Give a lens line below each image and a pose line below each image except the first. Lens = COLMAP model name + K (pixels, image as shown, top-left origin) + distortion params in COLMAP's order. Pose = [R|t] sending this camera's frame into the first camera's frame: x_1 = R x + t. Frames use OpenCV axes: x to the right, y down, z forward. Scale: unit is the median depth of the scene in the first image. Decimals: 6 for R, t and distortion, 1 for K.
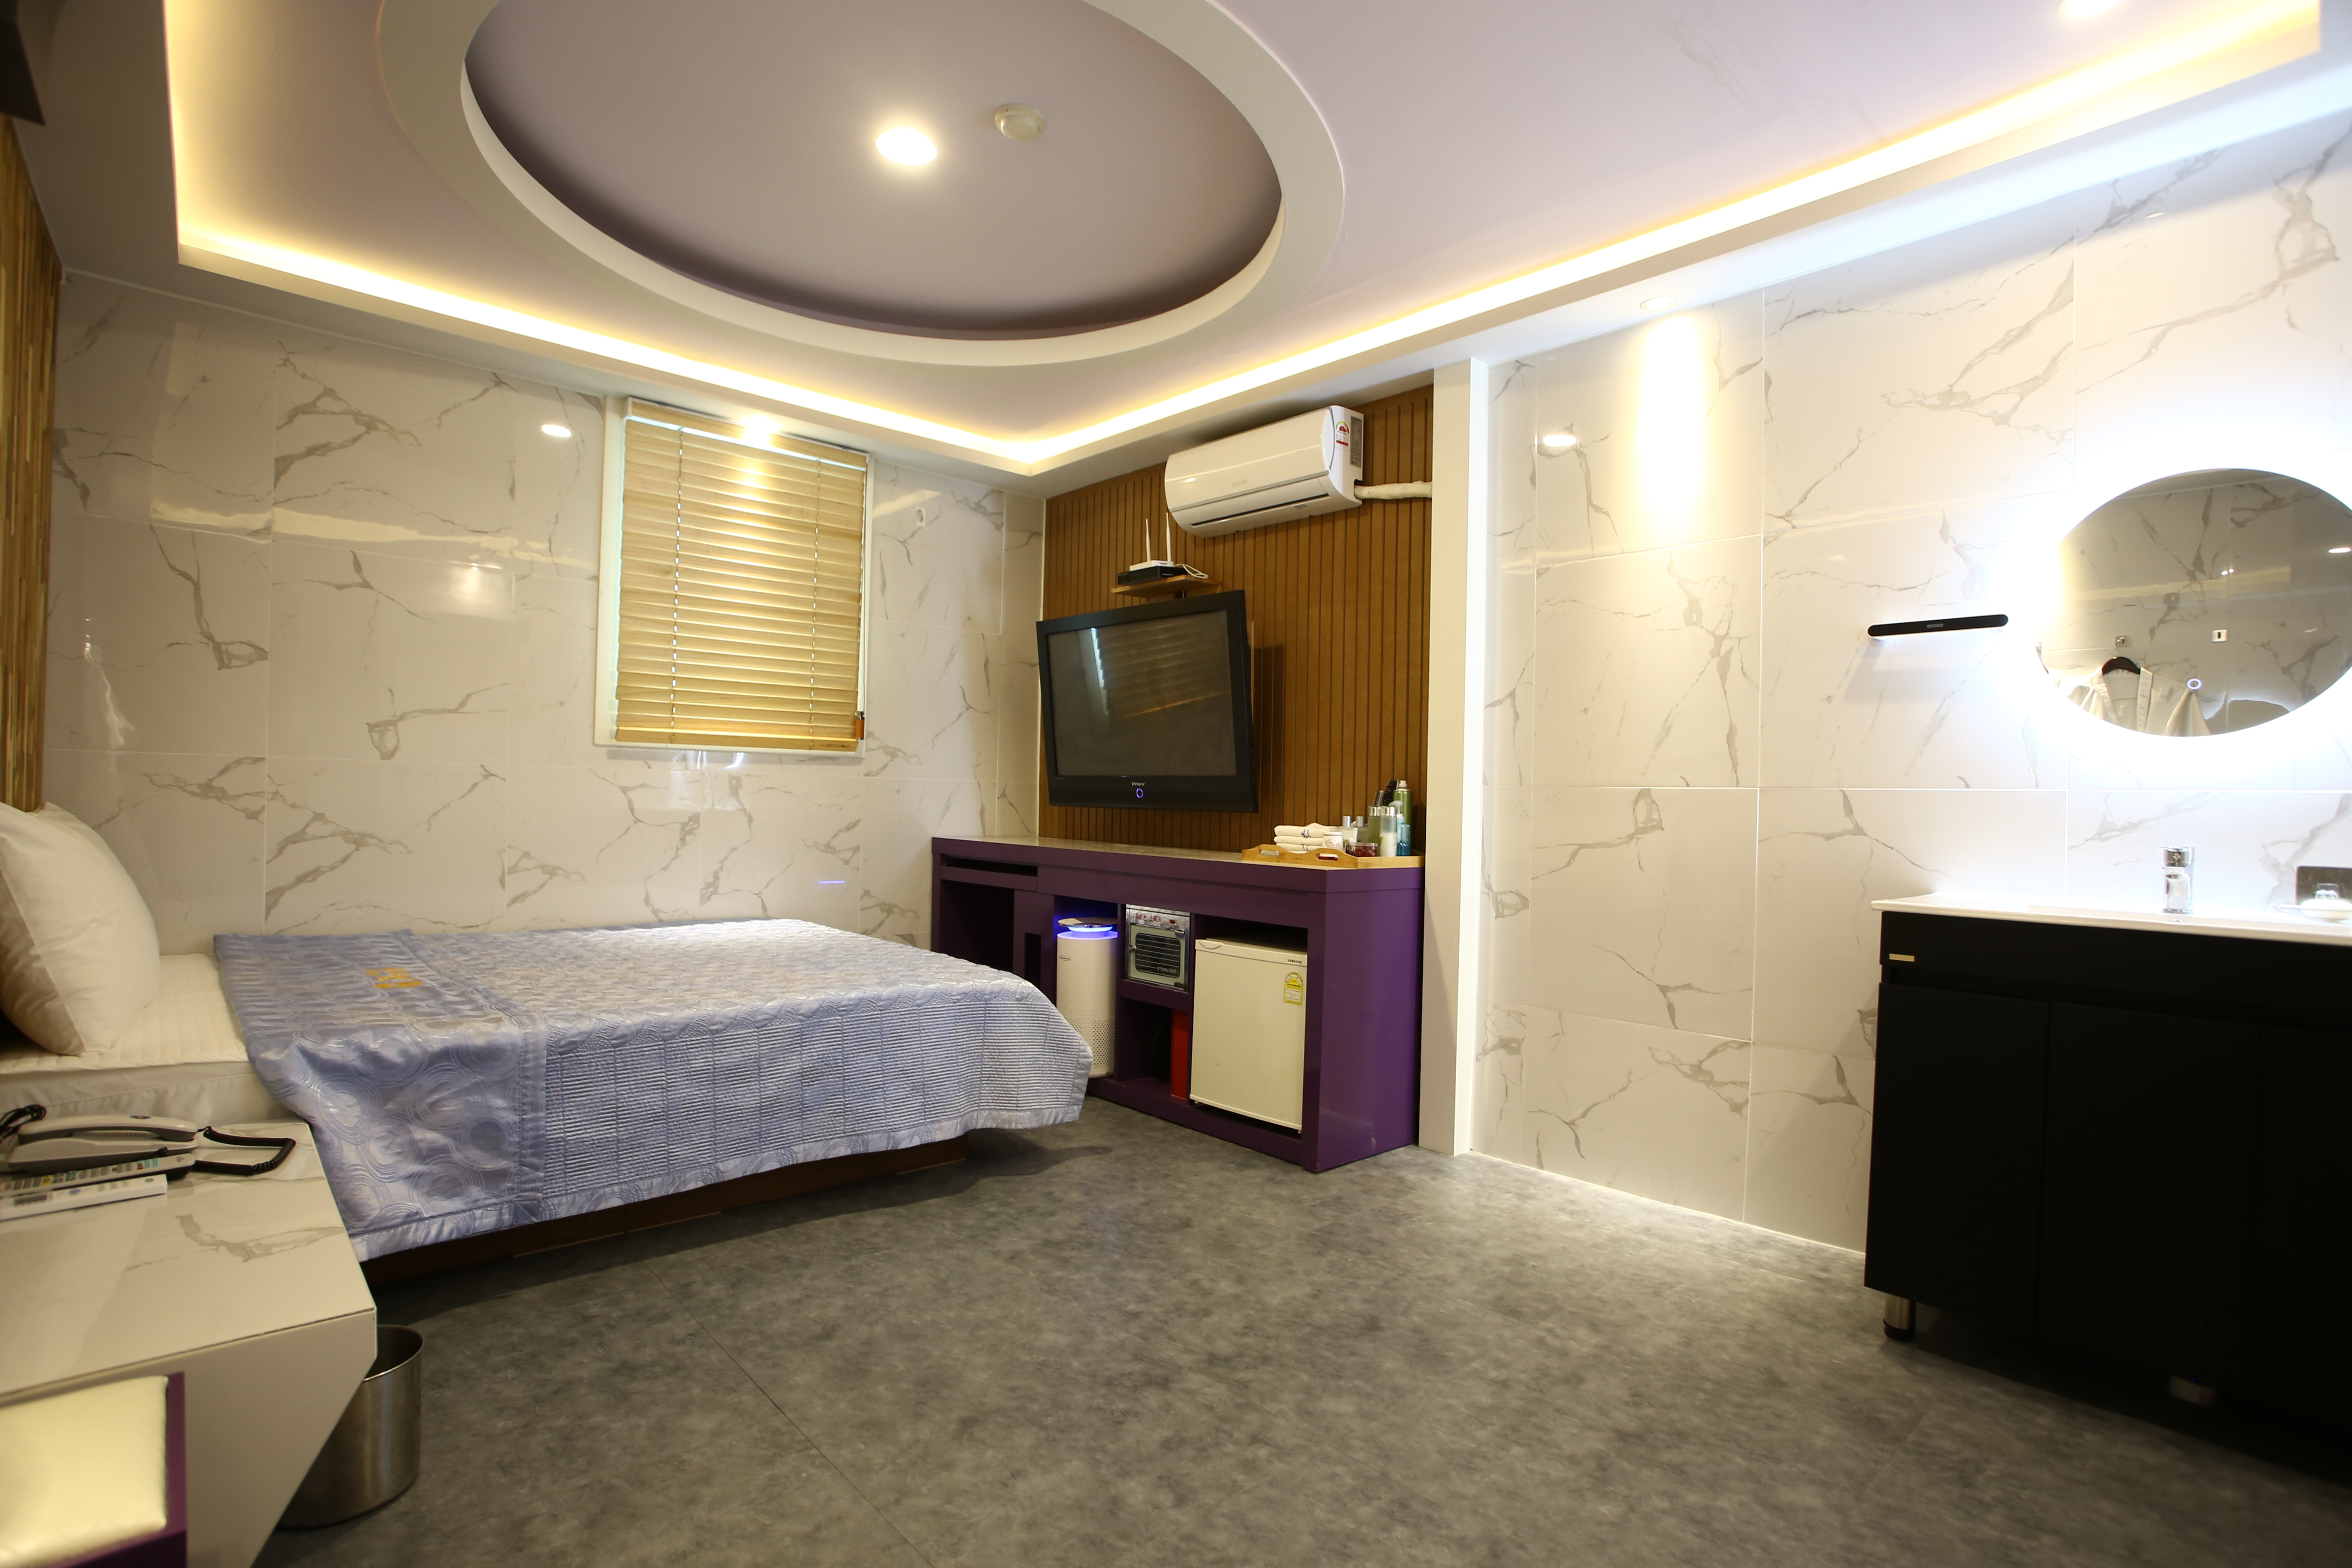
lens RADIAL K [[1130.8, 0, 1171.2], [0, 1130.8, 782.5], [0, 0, 1]] dist [-0.062893, 0.020906]
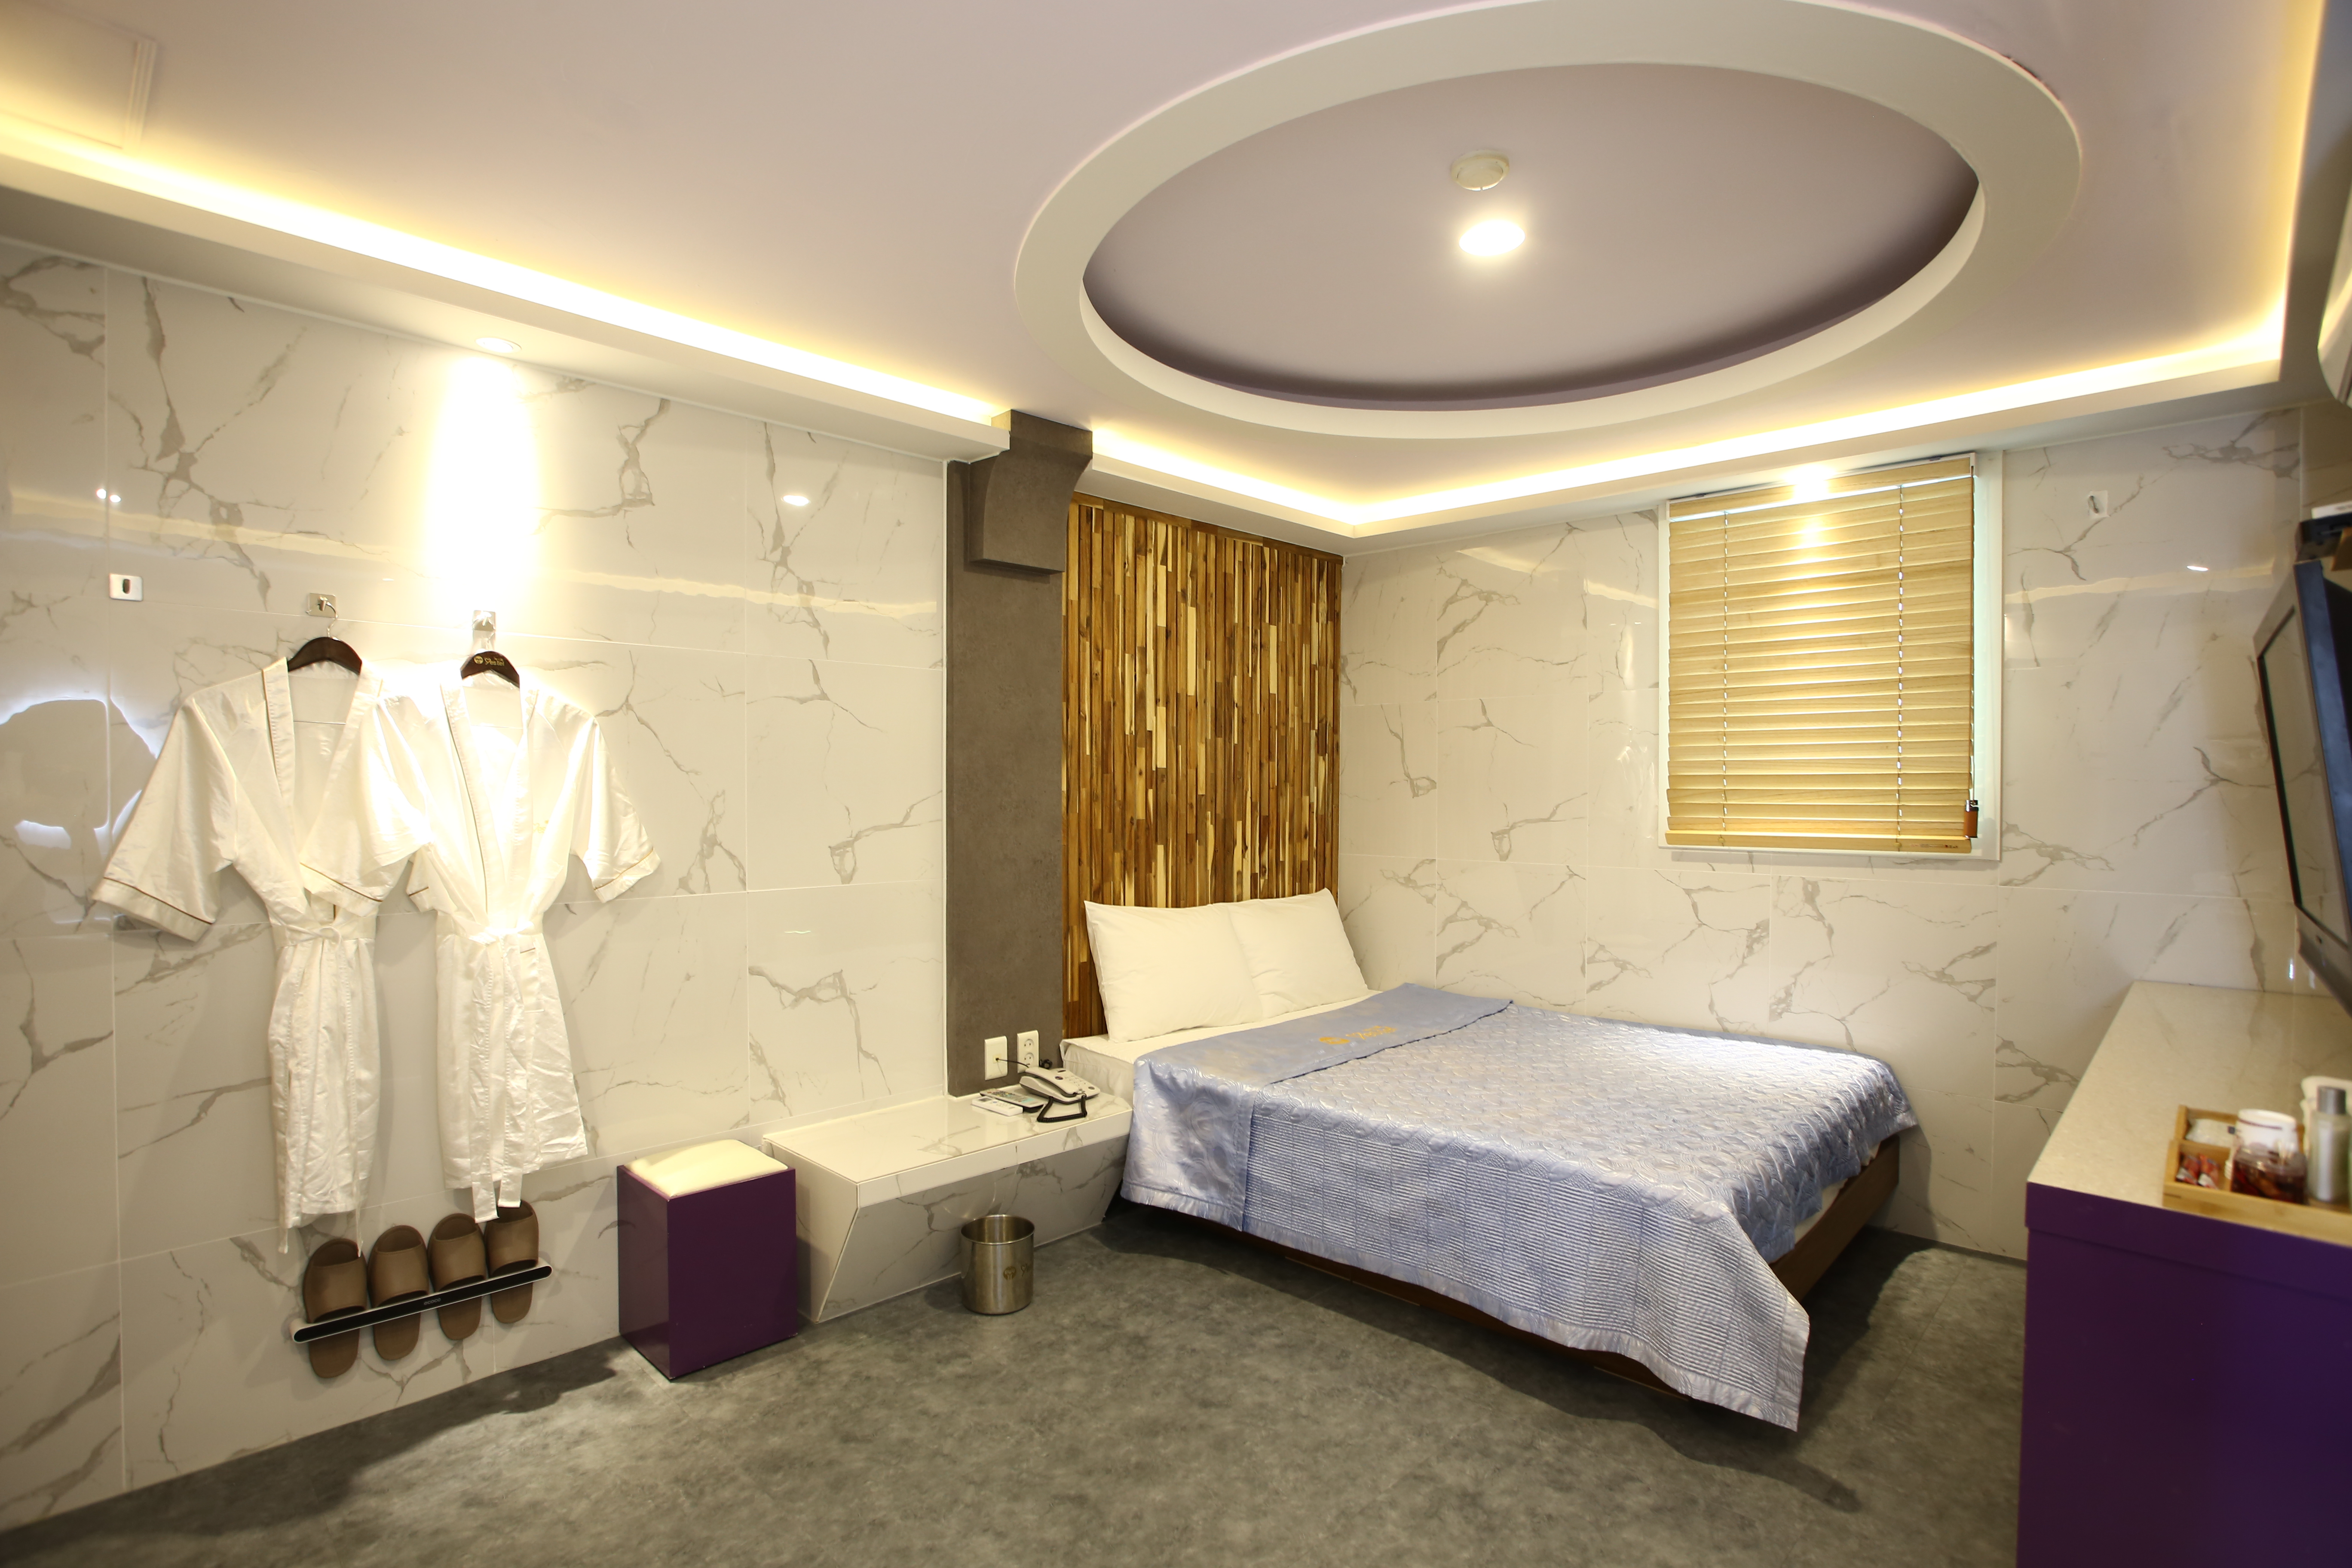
lens RADIAL K [[1130.8, 0, 1199.4], [0, 1130.8, 782.9], [0, 0, 1]] dist [-0.062893, 0.020906]
pose [[0.071224, -0.026375, -0.997112, 0.590517], [0.013991, 0.999578, -0.025441, -0.088537], [0.997362, -0.012138, 0.071563, 0.610917]]
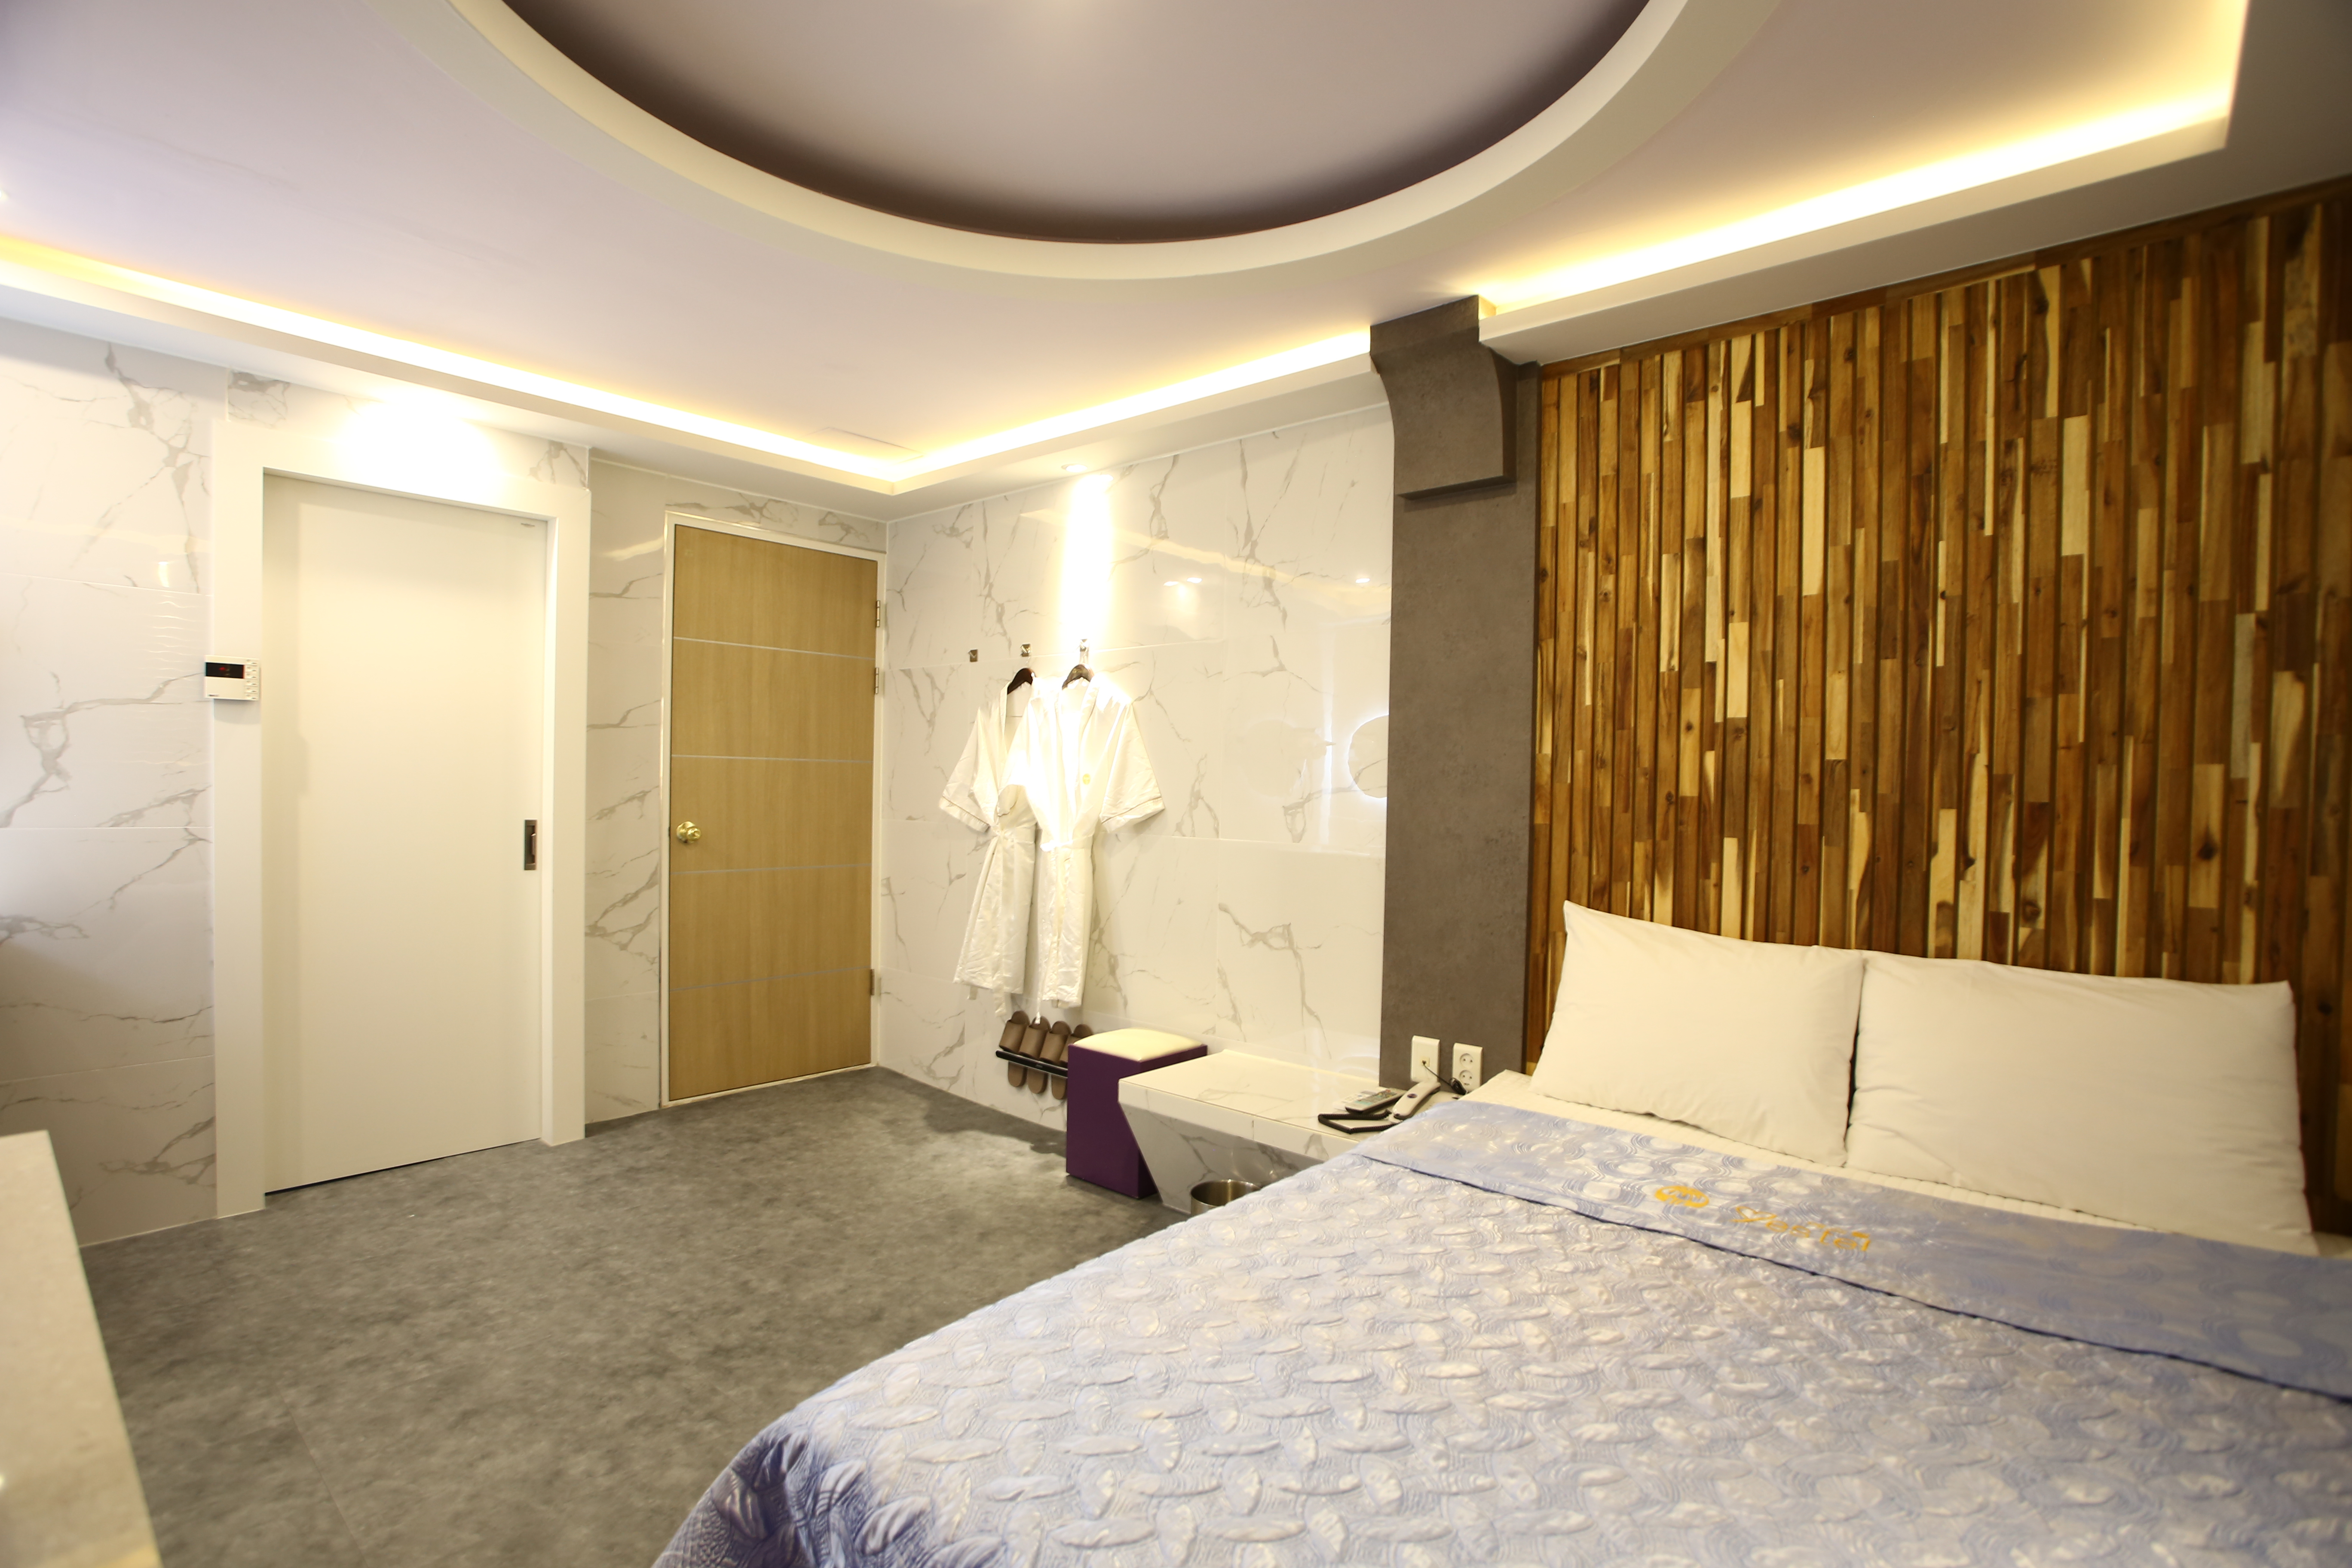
lens RADIAL K [[1130.8, 0, 1172.3], [0, 1130.8, 791.4], [0, 0, 1]] dist [-0.062893, 0.020906]
pose [[-0.992697, -0.044021, -0.112318, -0.216494], [-0.042668, 0.998985, -0.014425, -0.055725], [0.112839, -0.009527, -0.993568, 1.435398]]
